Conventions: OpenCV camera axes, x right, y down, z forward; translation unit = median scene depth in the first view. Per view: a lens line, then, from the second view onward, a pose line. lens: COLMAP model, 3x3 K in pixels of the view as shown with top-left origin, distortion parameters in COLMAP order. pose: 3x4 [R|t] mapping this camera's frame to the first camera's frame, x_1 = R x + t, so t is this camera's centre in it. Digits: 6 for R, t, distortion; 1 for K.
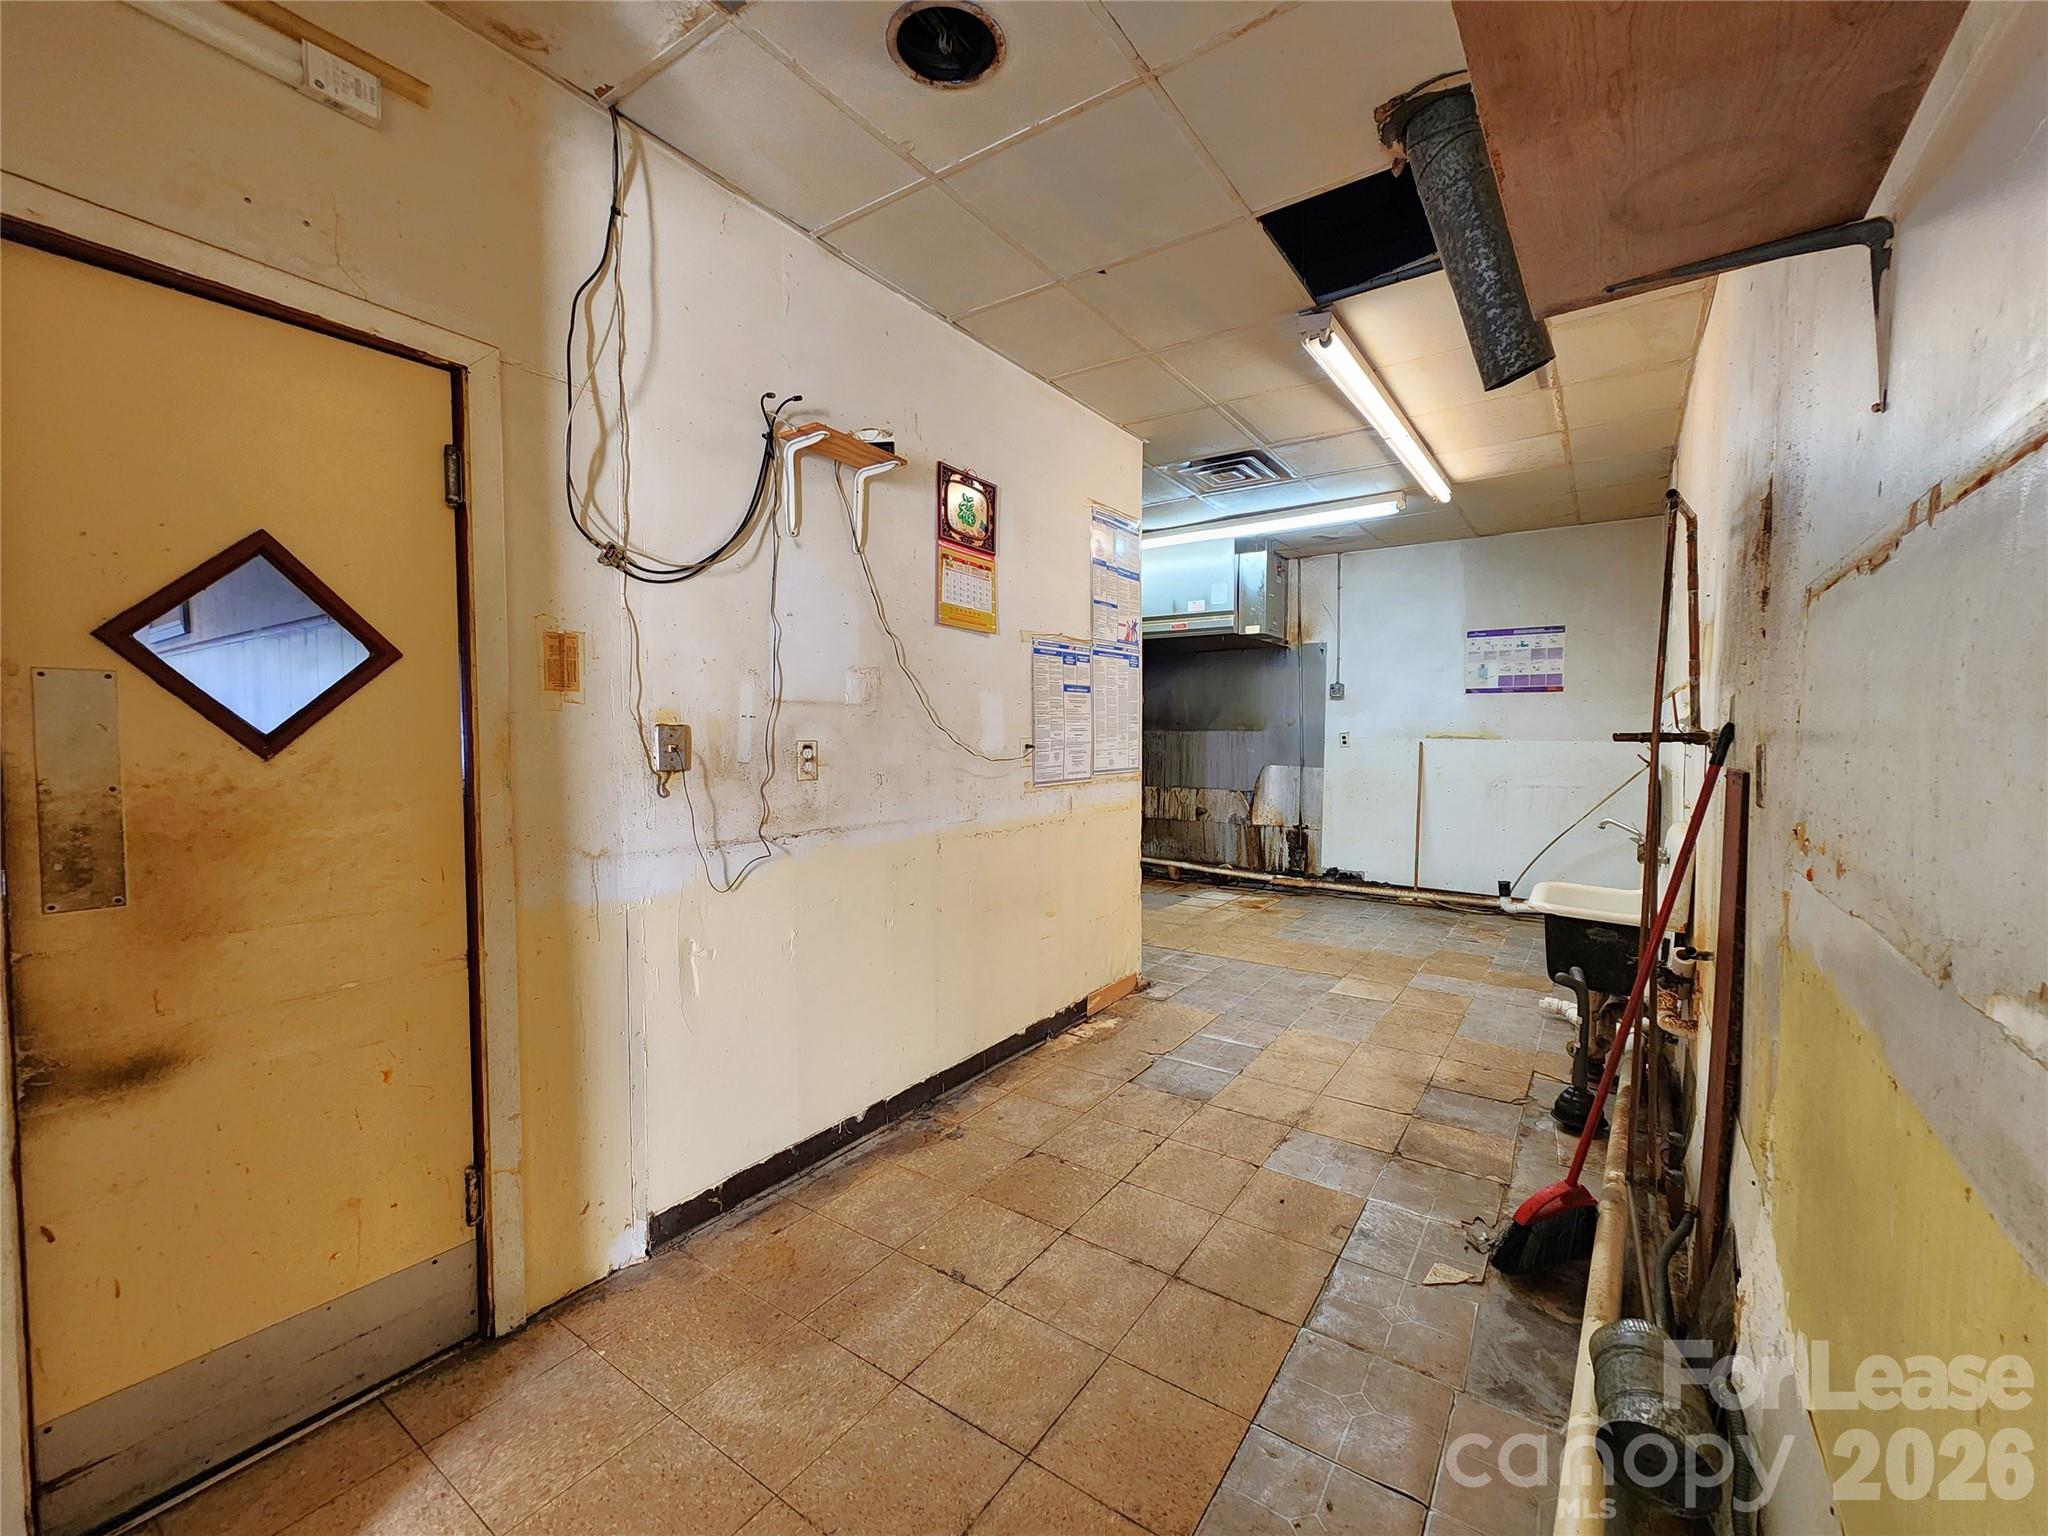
lens RADIAL K [[840.1, 0, 1028.3], [0, 840.1, 770.4], [0, 0, 1]] dist [-0.002941, 0.000358]
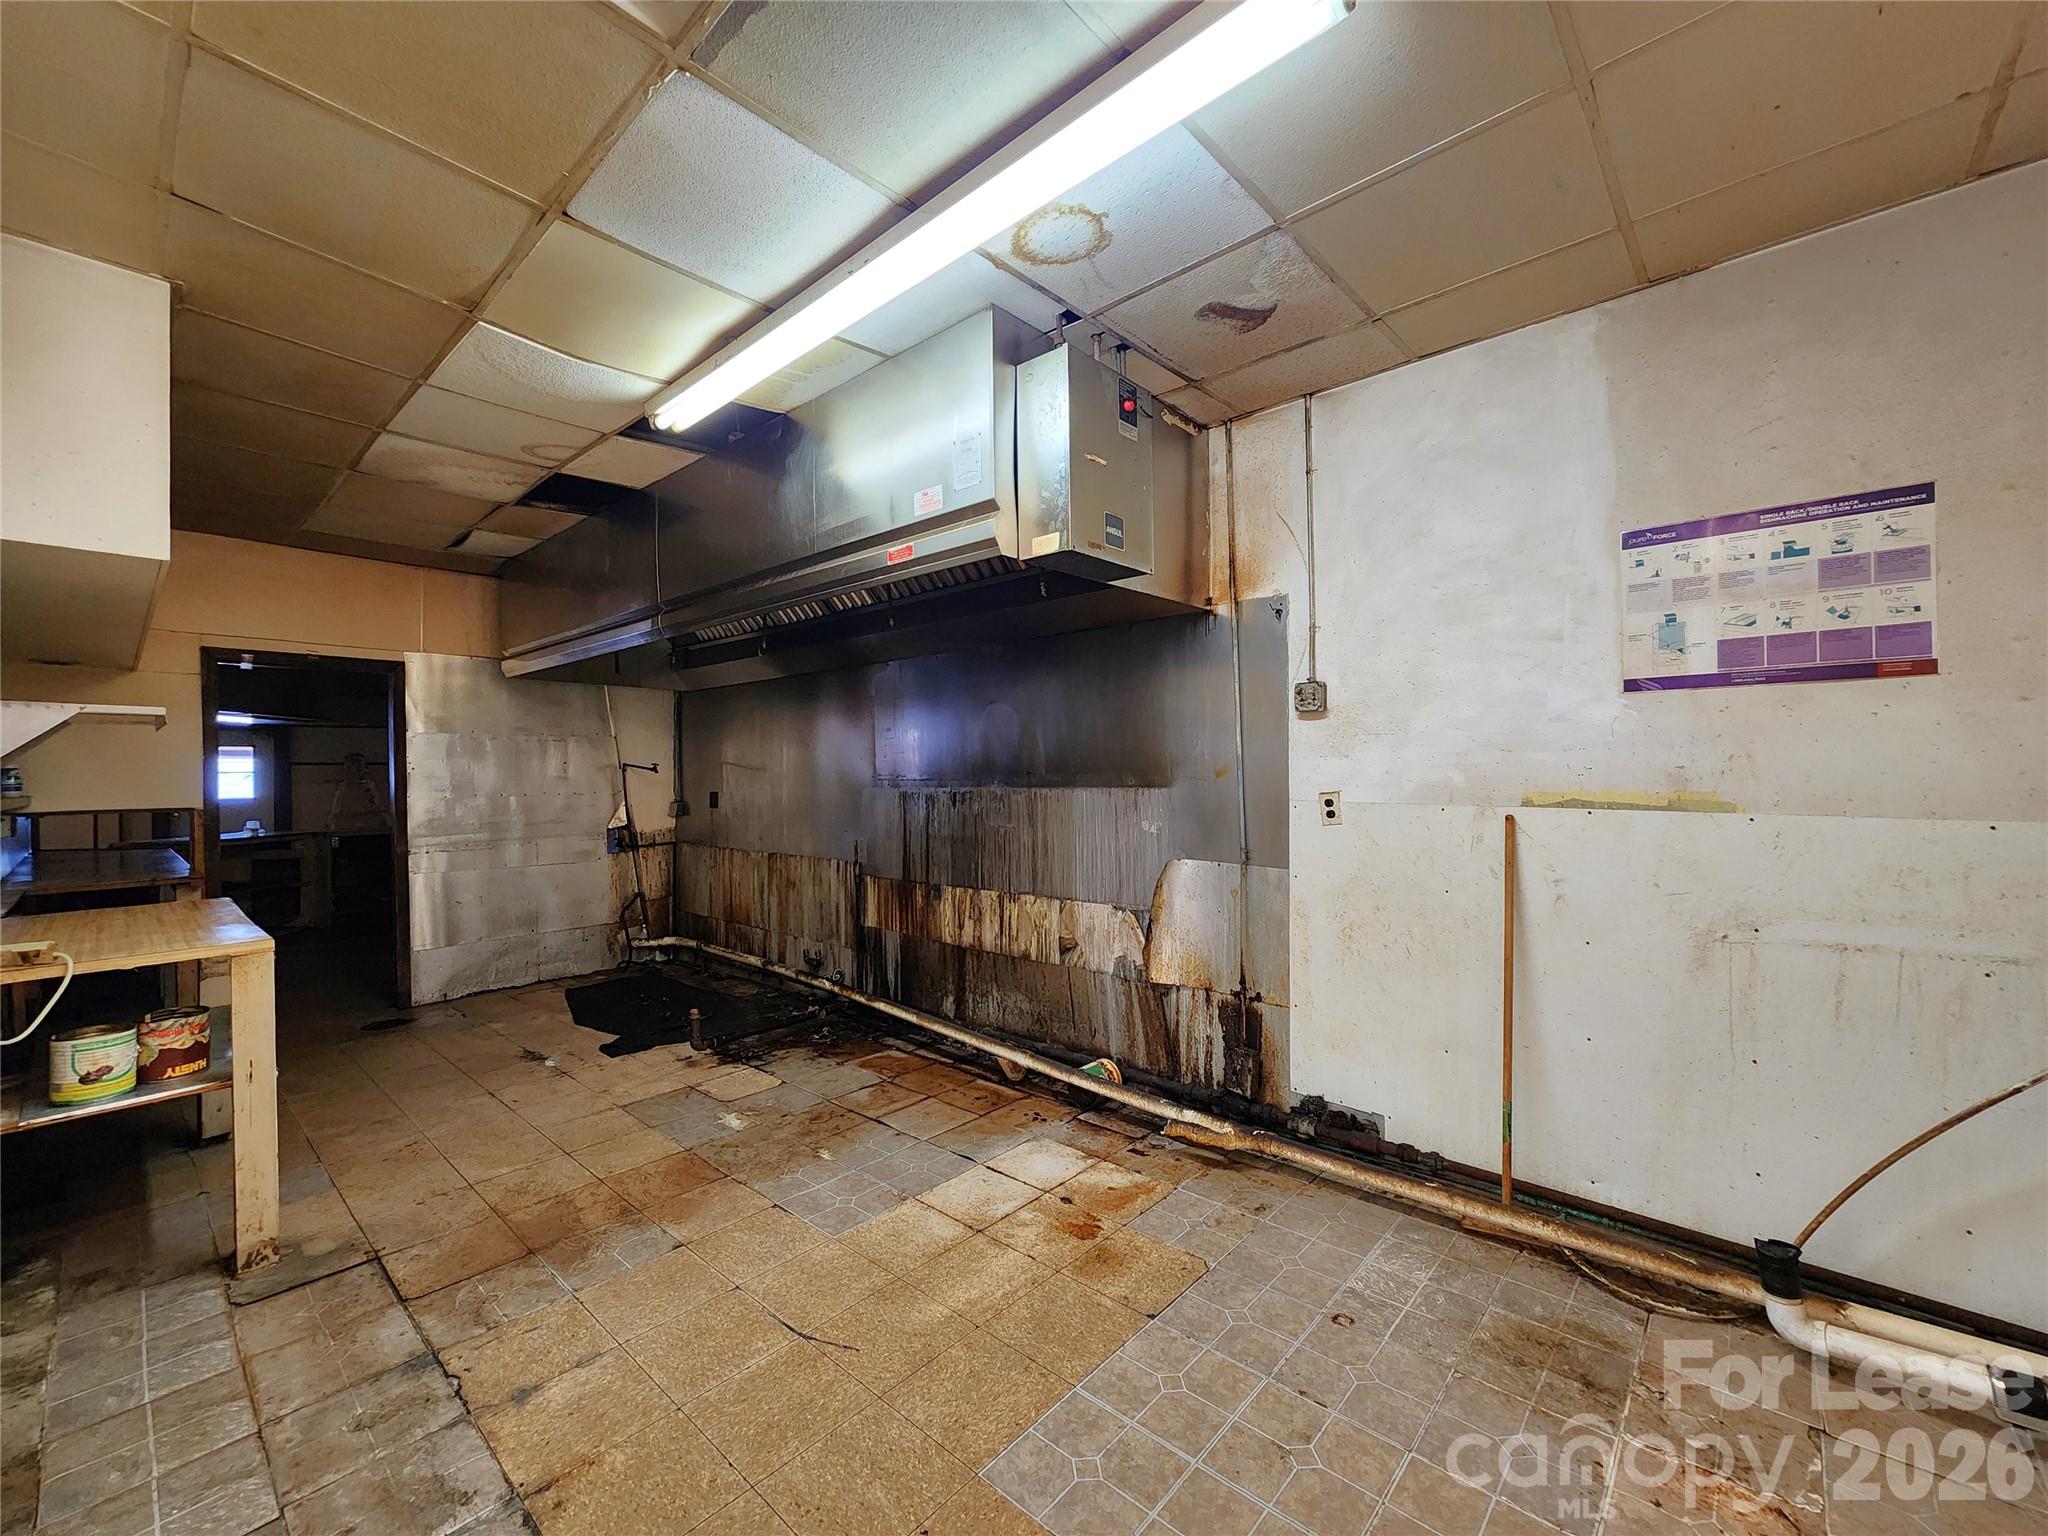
lens RADIAL K [[840.1, 0, 1023.5], [0, 840.1, 768.7], [0, 0, 1]] dist [-0.002941, 0.000358]
pose [[0.991123, -0.012003, -0.132405, 0.269998], [0.004948, 0.998556, -0.053487, -0.033418], [0.132856, 0.052357, 0.989752, 0.529167]]
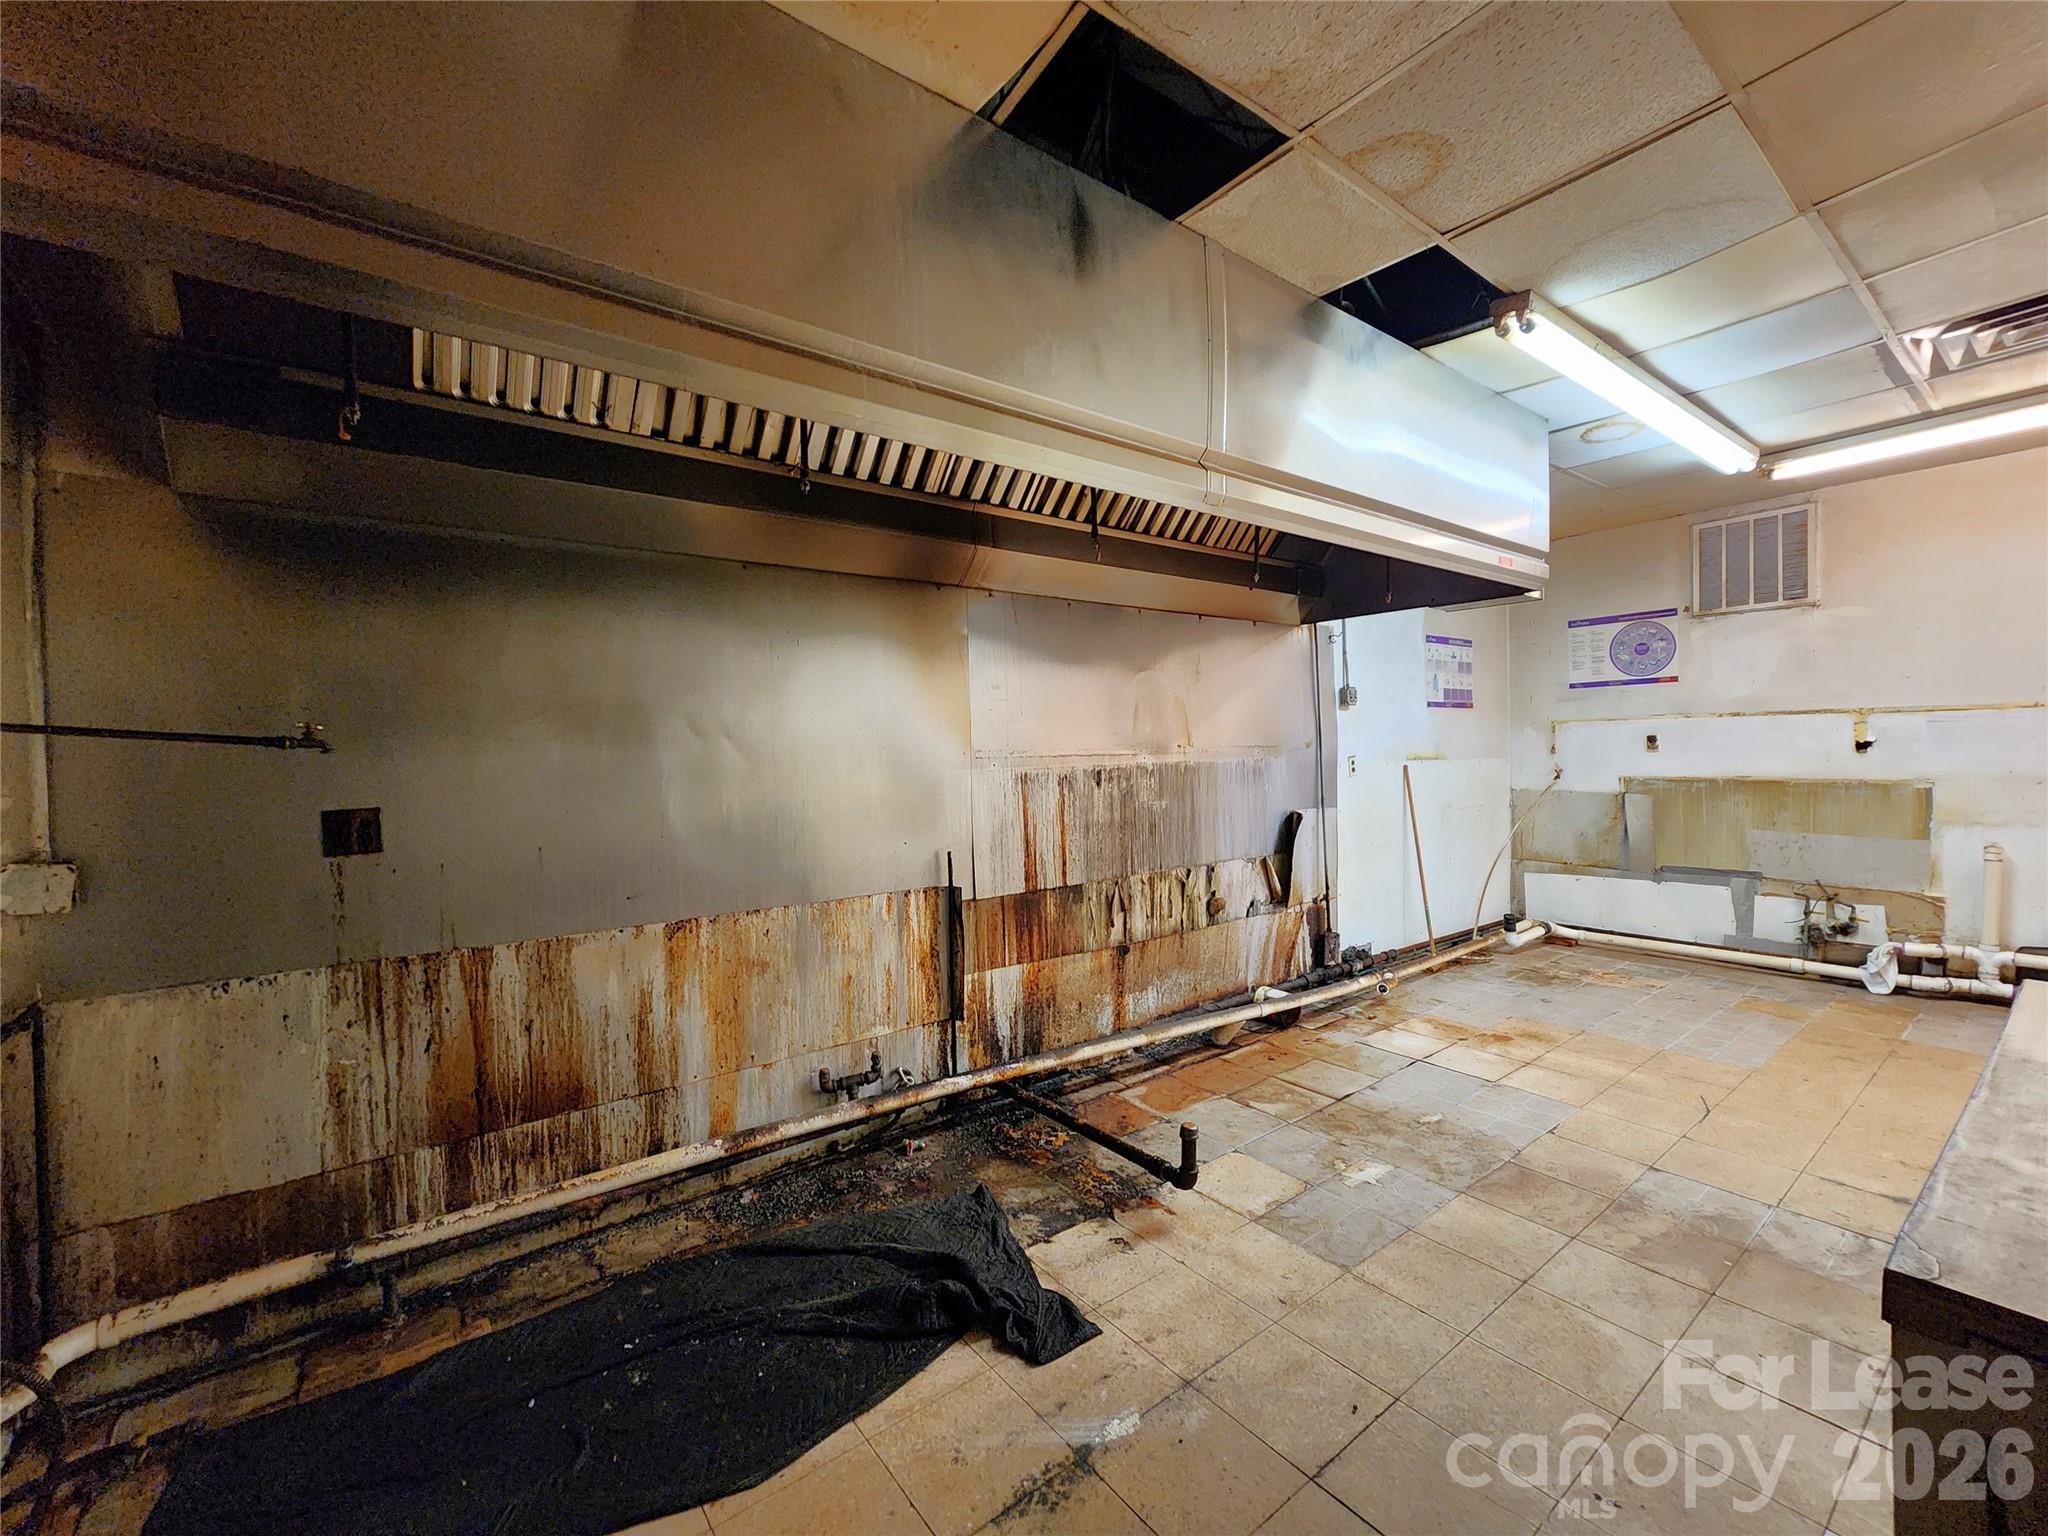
lens RADIAL K [[840.1, 0, 1030.5], [0, 840.1, 765.6], [0, 0, 1]] dist [-0.002941, 0.000358]
pose [[0.312327, -0.026092, 0.949616, -0.383461], [0.069569, 0.997567, 0.004528, -0.057954], [-0.947424, 0.064650, 0.313383, 1.017562]]
